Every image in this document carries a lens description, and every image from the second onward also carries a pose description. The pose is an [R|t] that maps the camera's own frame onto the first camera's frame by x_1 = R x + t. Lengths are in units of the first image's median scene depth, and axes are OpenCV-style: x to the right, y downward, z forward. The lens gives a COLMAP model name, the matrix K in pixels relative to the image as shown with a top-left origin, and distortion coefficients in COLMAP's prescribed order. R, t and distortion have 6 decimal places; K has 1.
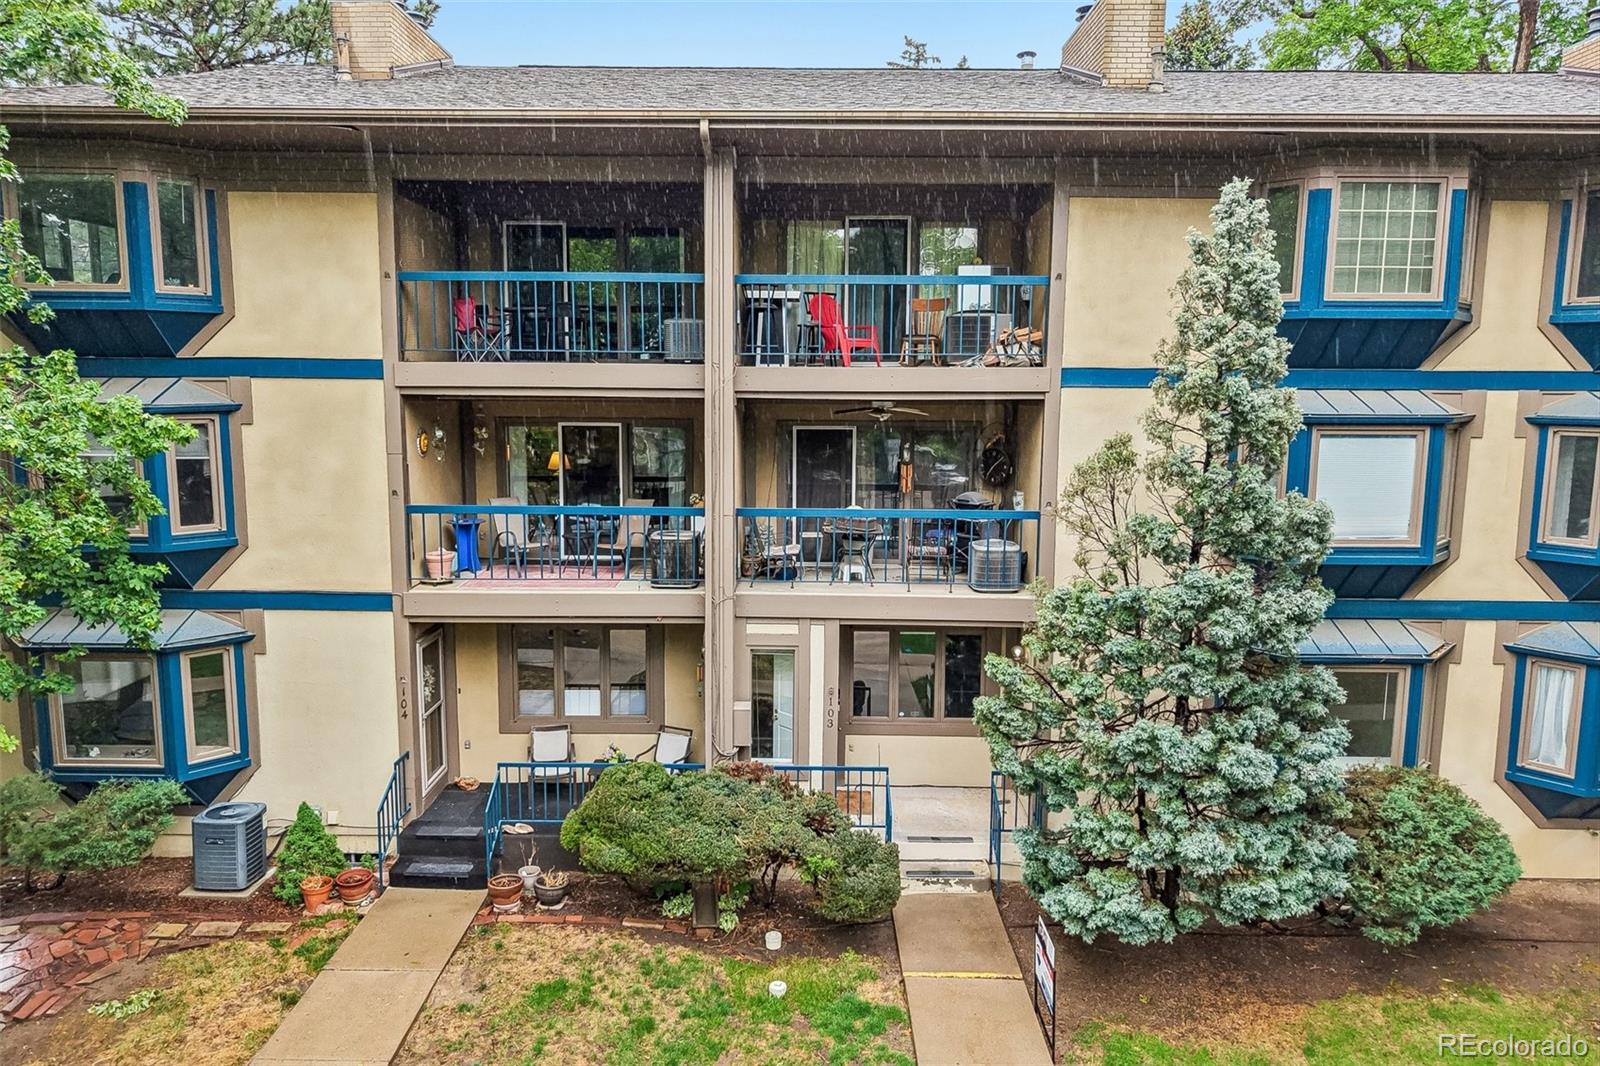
lens RADIAL K [[1064.8, 0, 798.8], [0, 1064.8, 535.2], [0, 0, 1]] dist [0.024475, -0.004353]
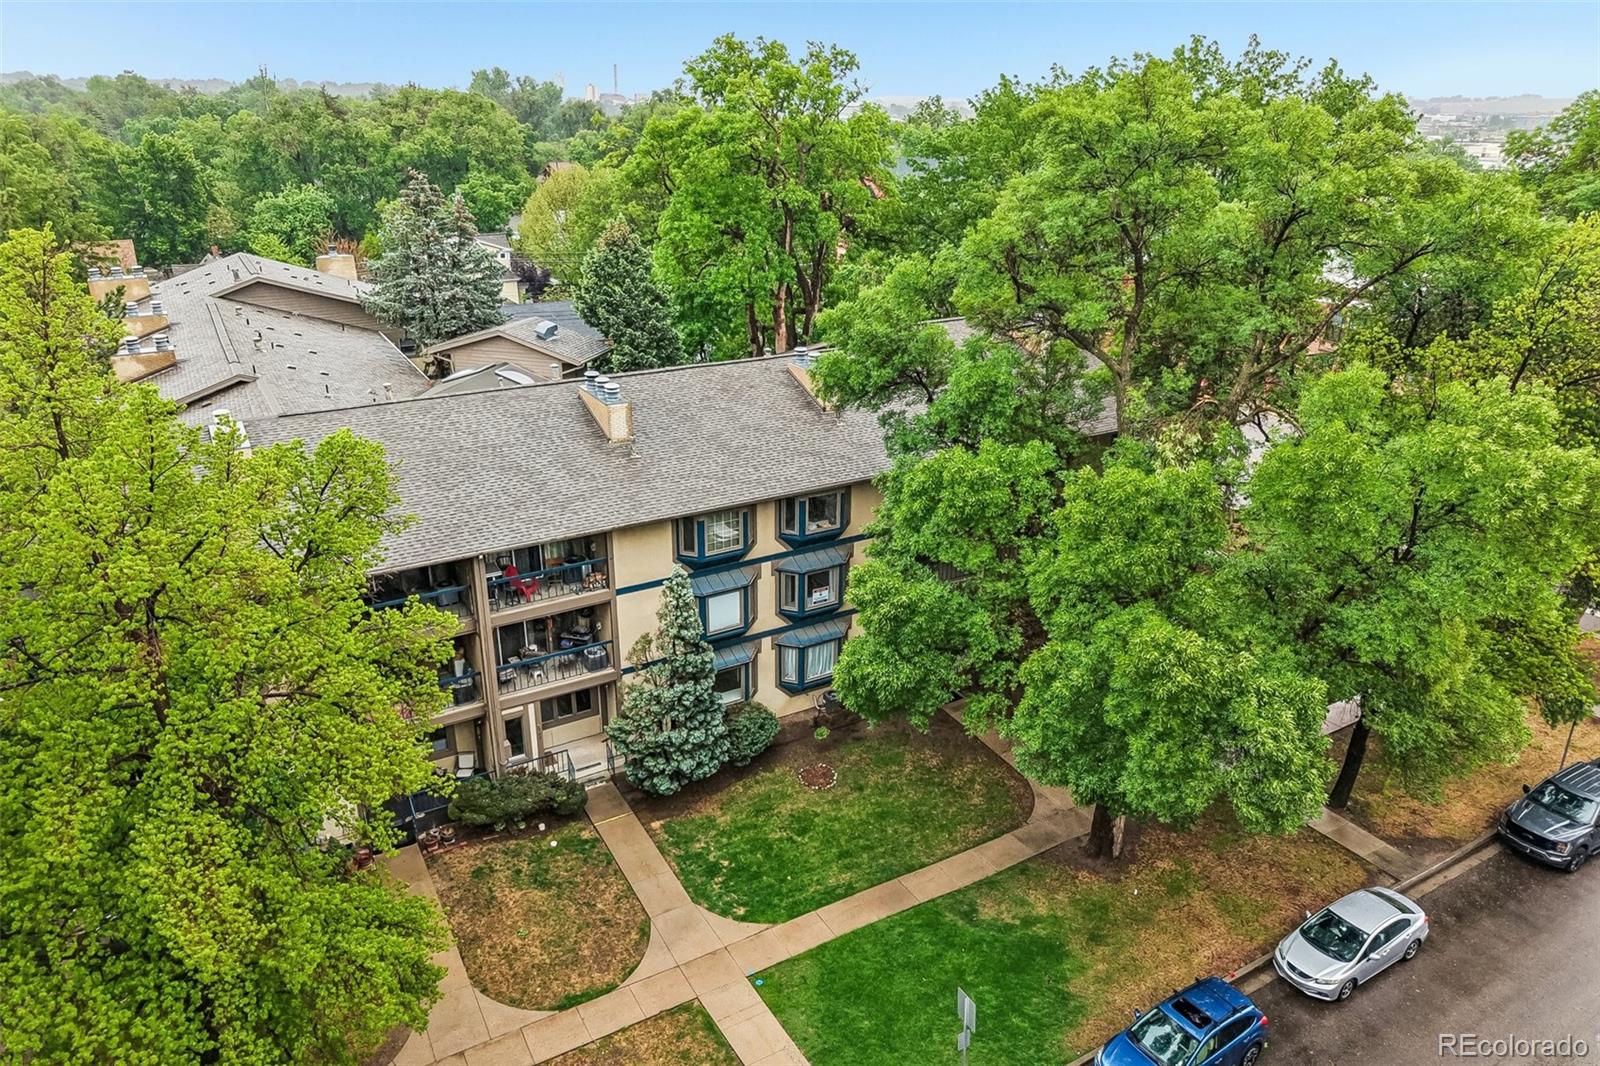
lens RADIAL K [[1064.8, 0, 798.8], [0, 1064.8, 532.1], [0, 0, 1]] dist [0.024475, -0.004353]
pose [[0.863365, -0.191660, 0.466762, -0.552247], [0.066911, 0.960370, 0.270579, -0.971917], [-0.500123, -0.202377, 0.841974, -1.373378]]
